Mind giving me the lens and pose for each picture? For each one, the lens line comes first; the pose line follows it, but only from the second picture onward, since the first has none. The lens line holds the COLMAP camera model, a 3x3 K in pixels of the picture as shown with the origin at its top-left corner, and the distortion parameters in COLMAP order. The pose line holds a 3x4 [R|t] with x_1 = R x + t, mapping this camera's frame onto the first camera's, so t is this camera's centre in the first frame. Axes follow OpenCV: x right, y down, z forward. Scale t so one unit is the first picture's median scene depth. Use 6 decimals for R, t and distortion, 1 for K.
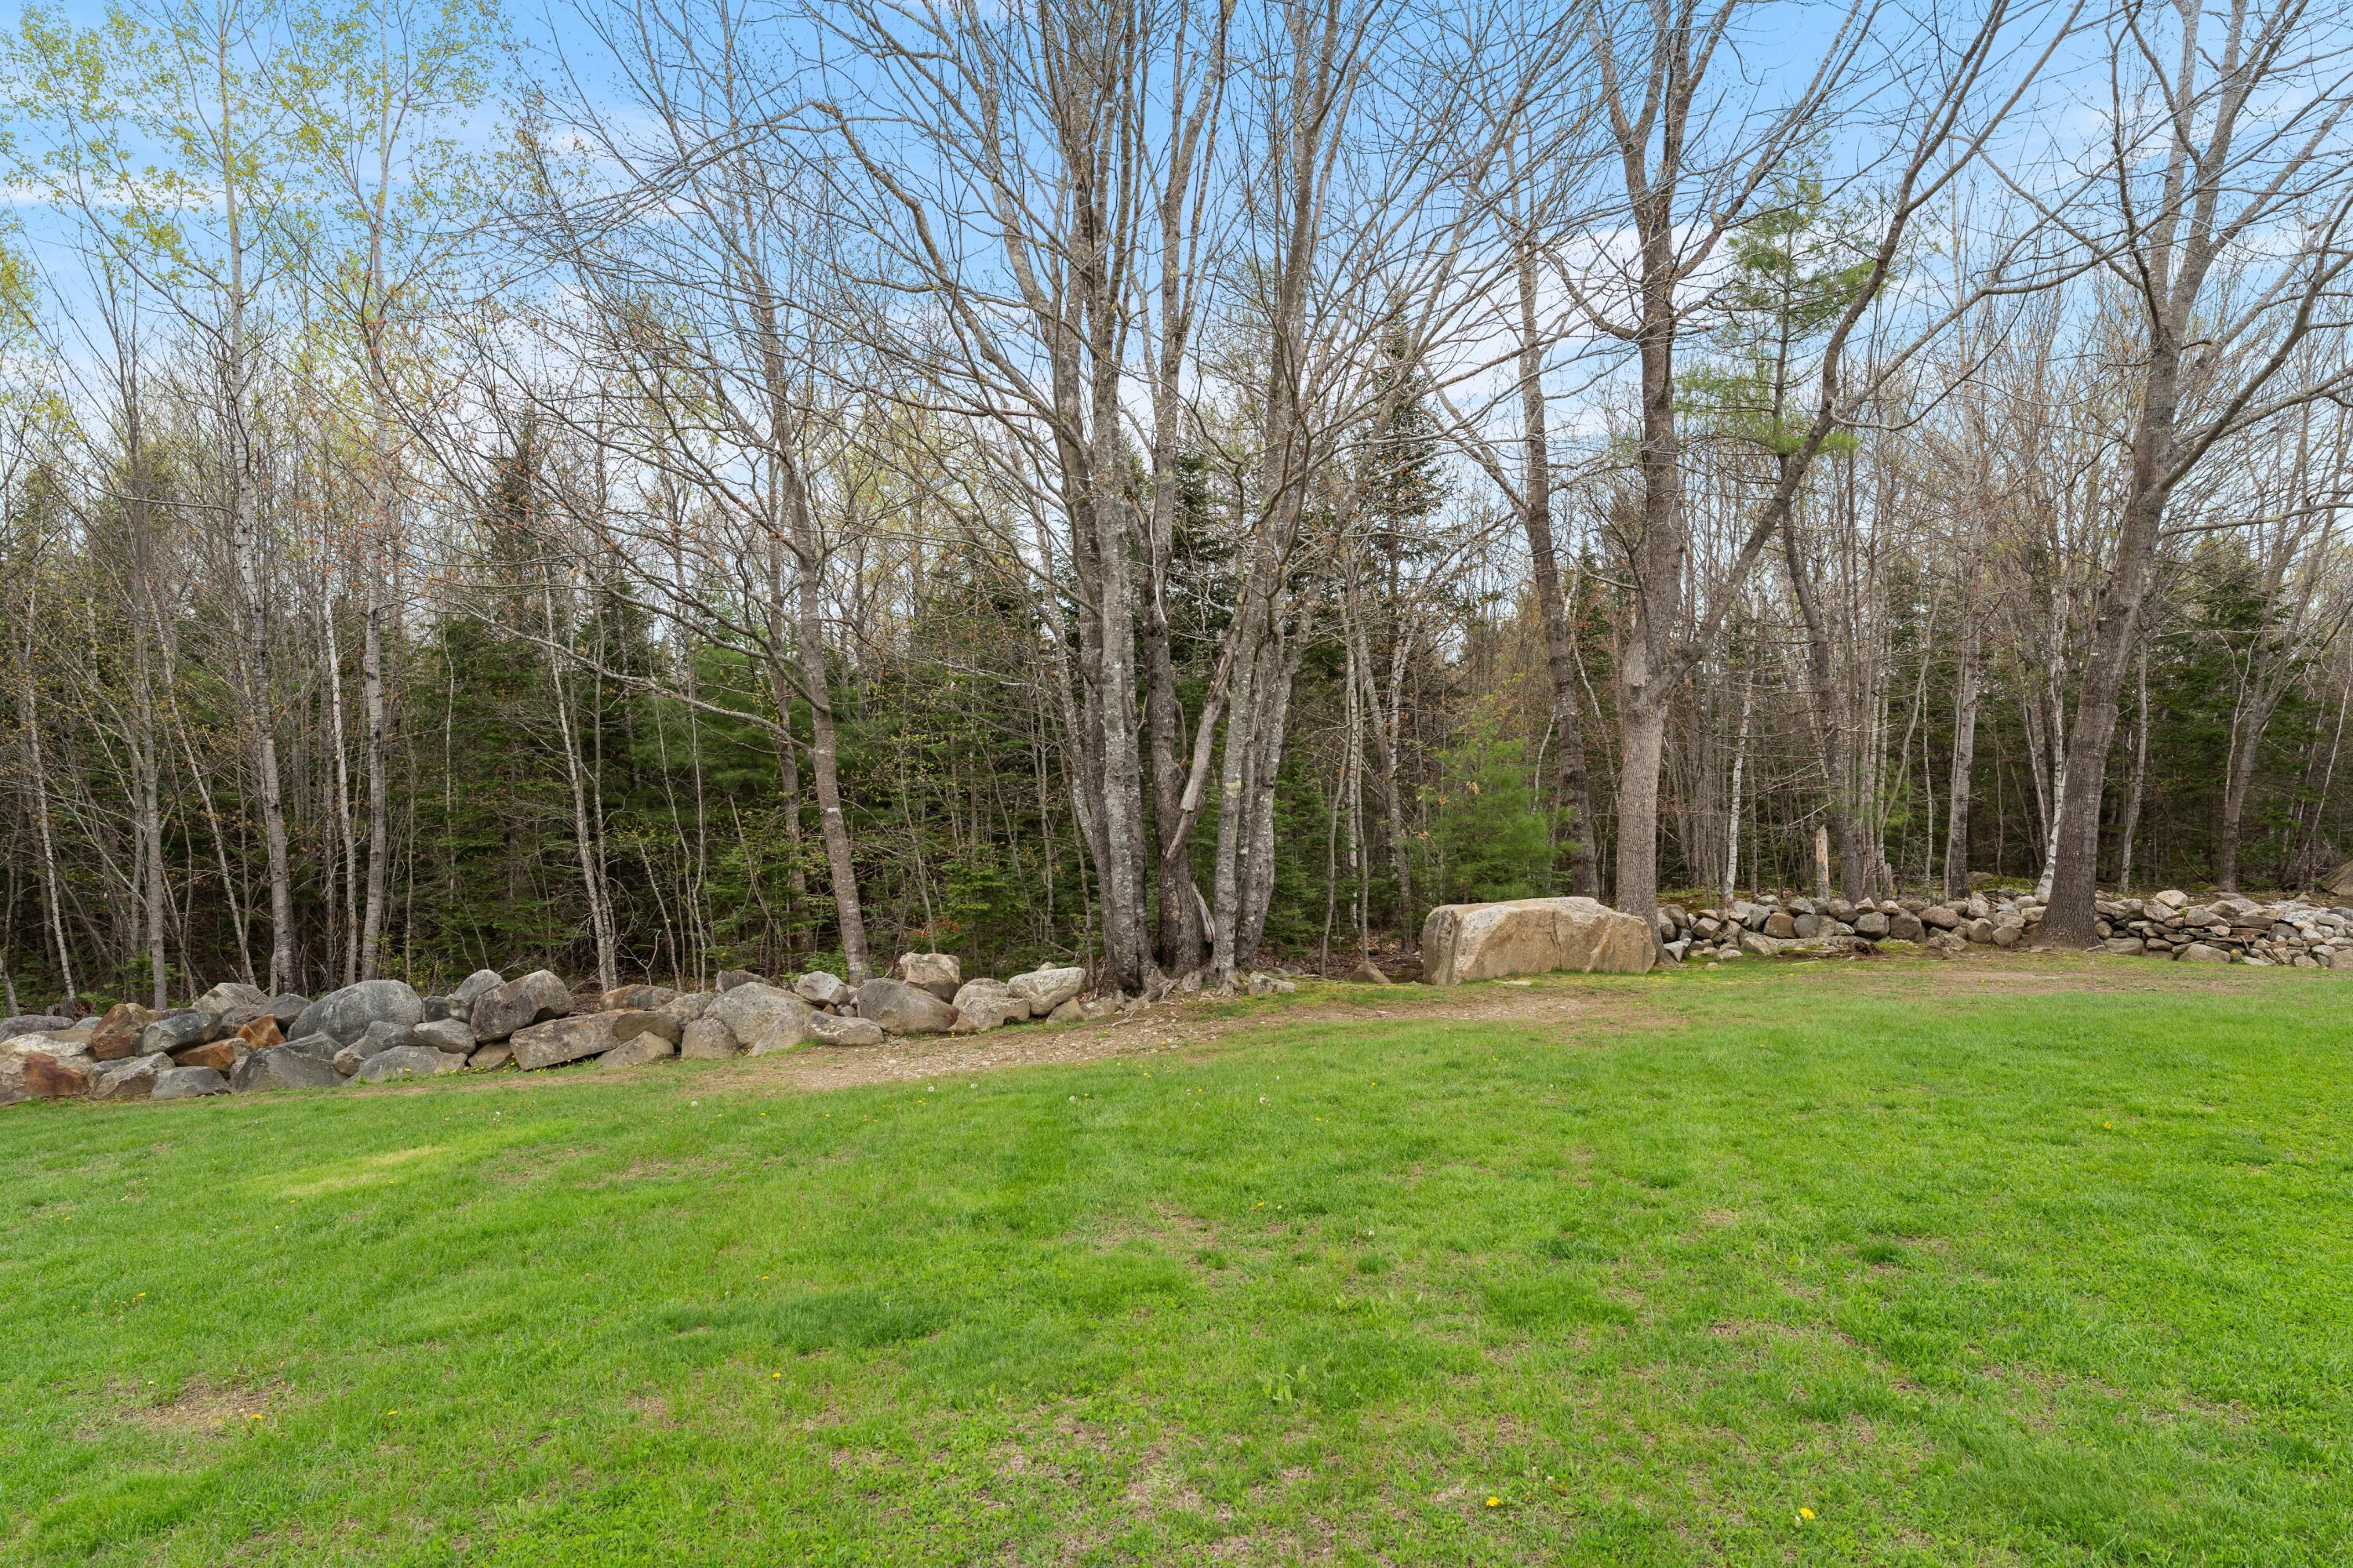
lens RADIAL K [[1351.3, 0, 1178.0], [0, 1351.3, 789.5], [0, 0, 1]] dist [-0.003622, -0.002966]
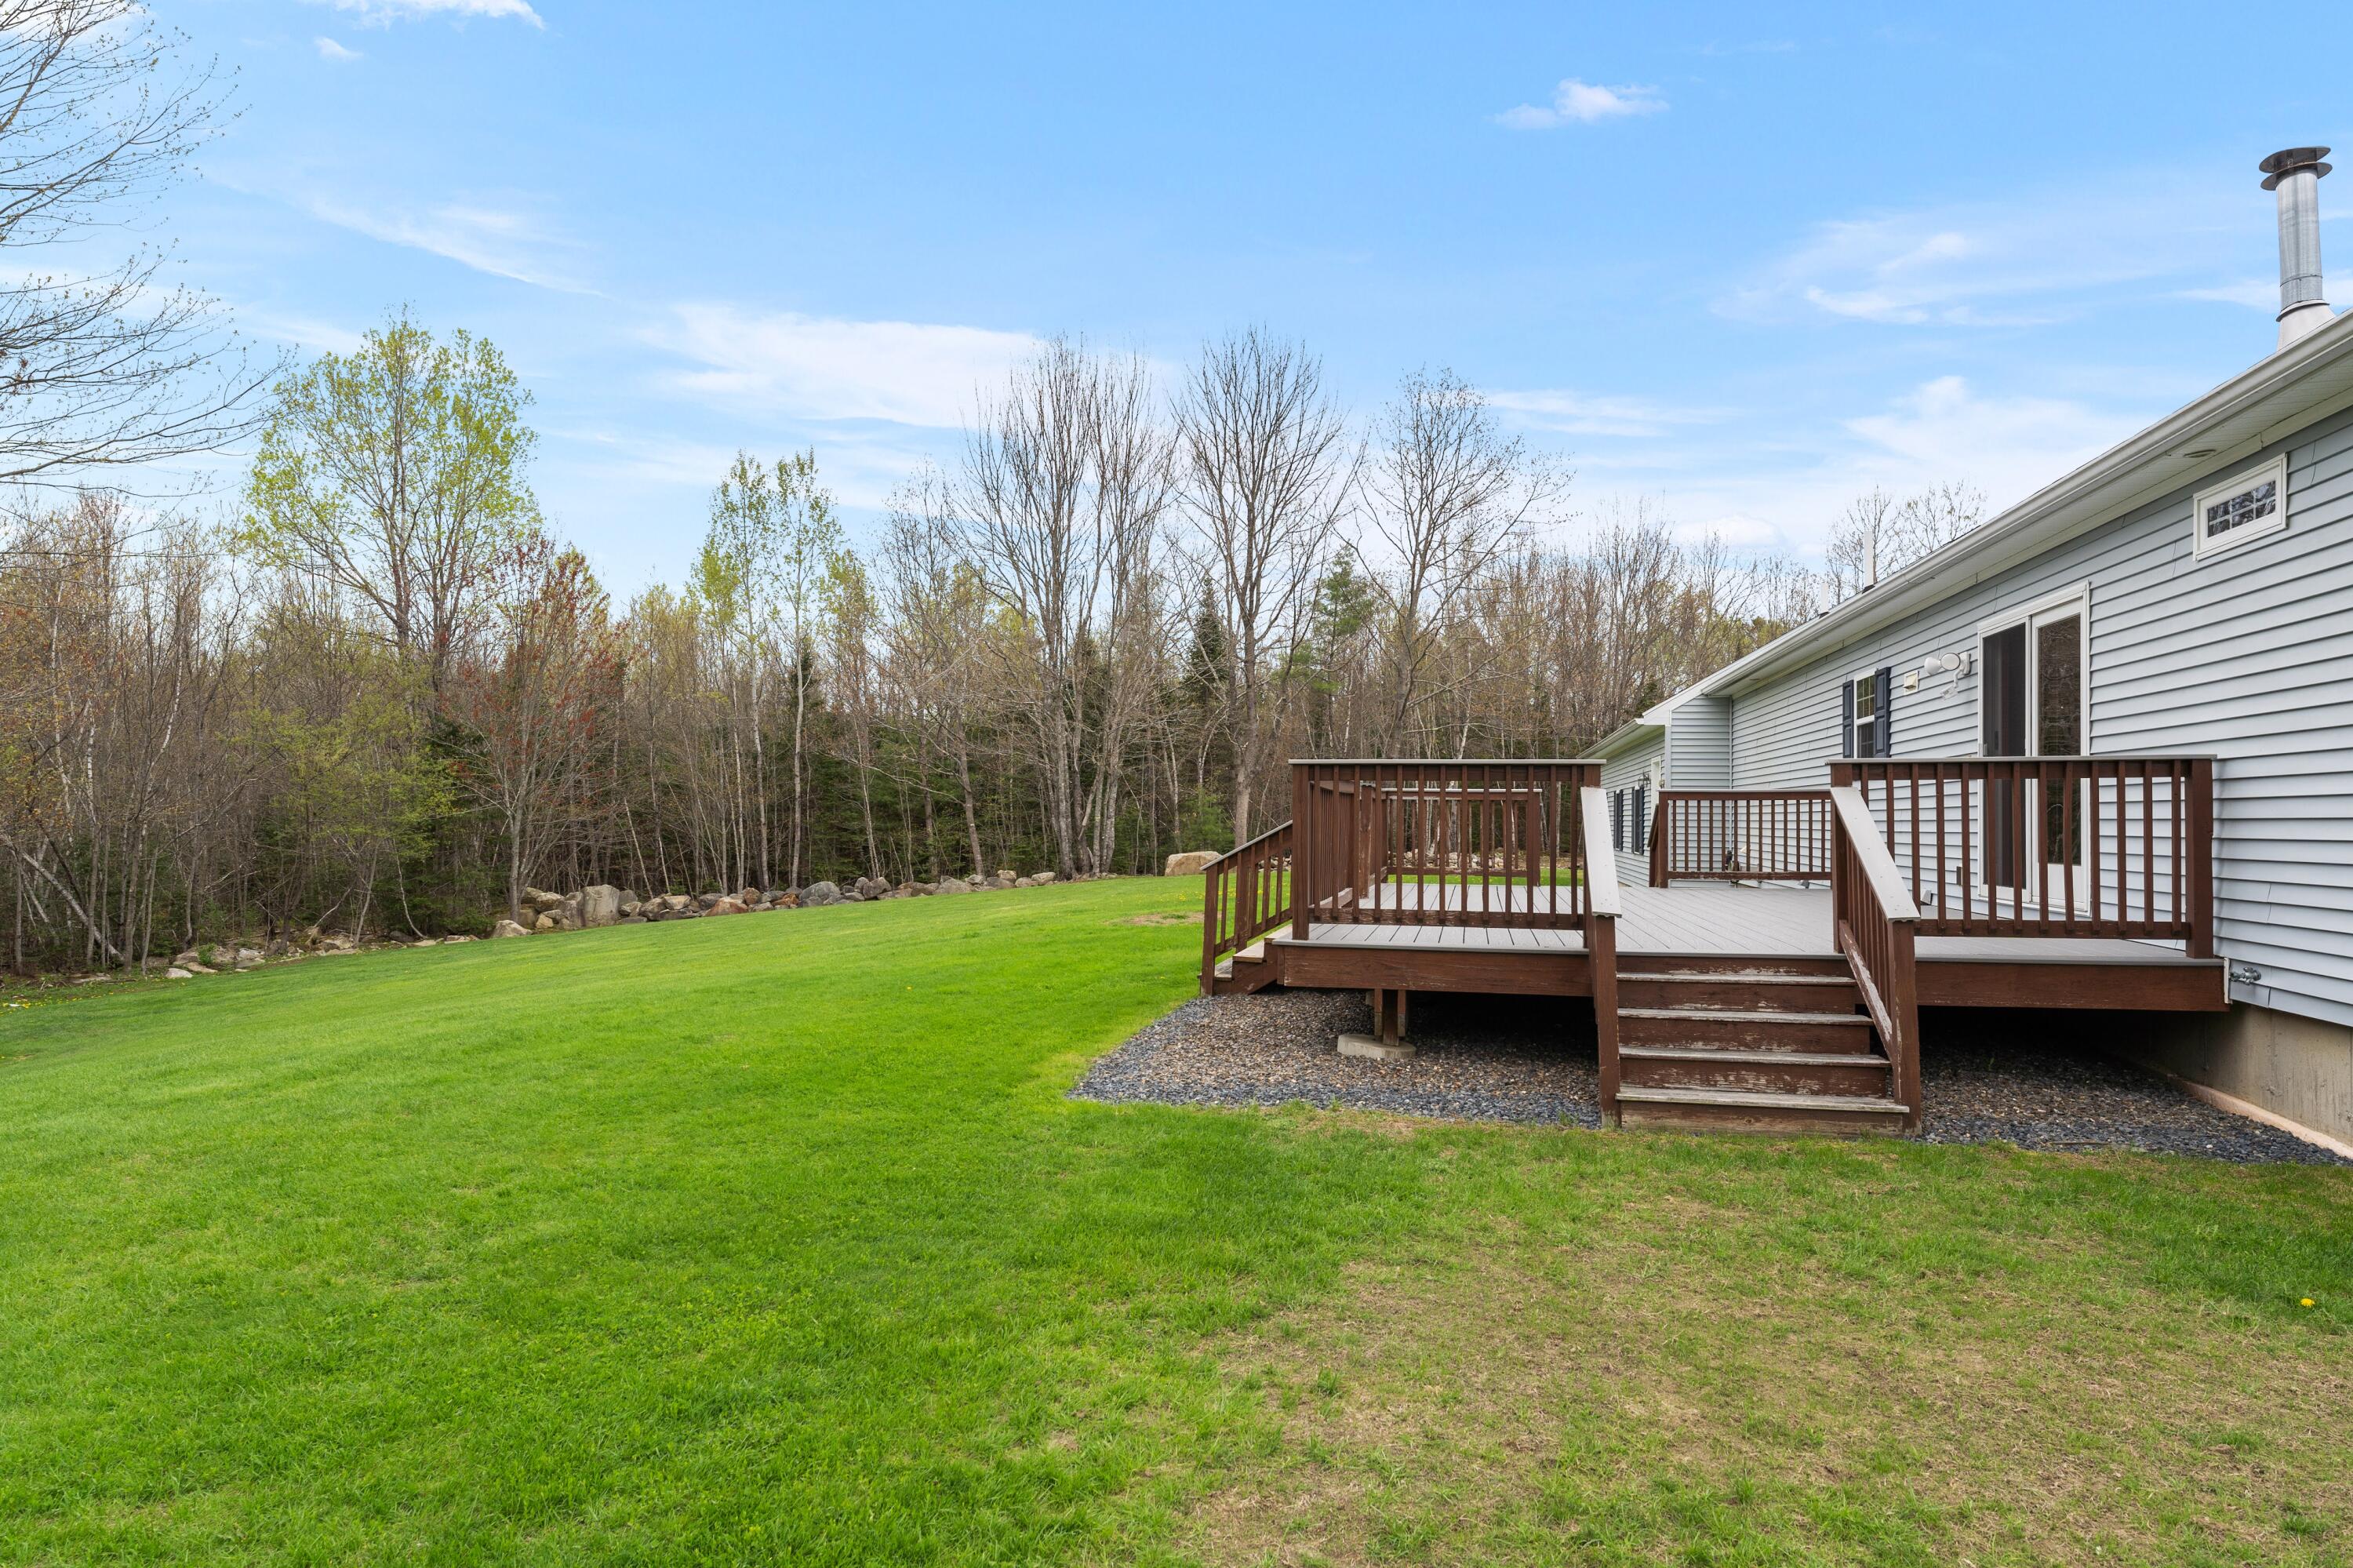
lens RADIAL K [[1351.3, 0, 1175.0], [0, 1351.3, 793.8], [0, 0, 1]] dist [-0.003622, -0.002966]
pose [[0.999987, -0.004886, 0.001566, 0.223124], [0.004886, 0.999988, -0.000160, -0.060061], [-0.001565, 0.000167, 0.999999, -2.328234]]
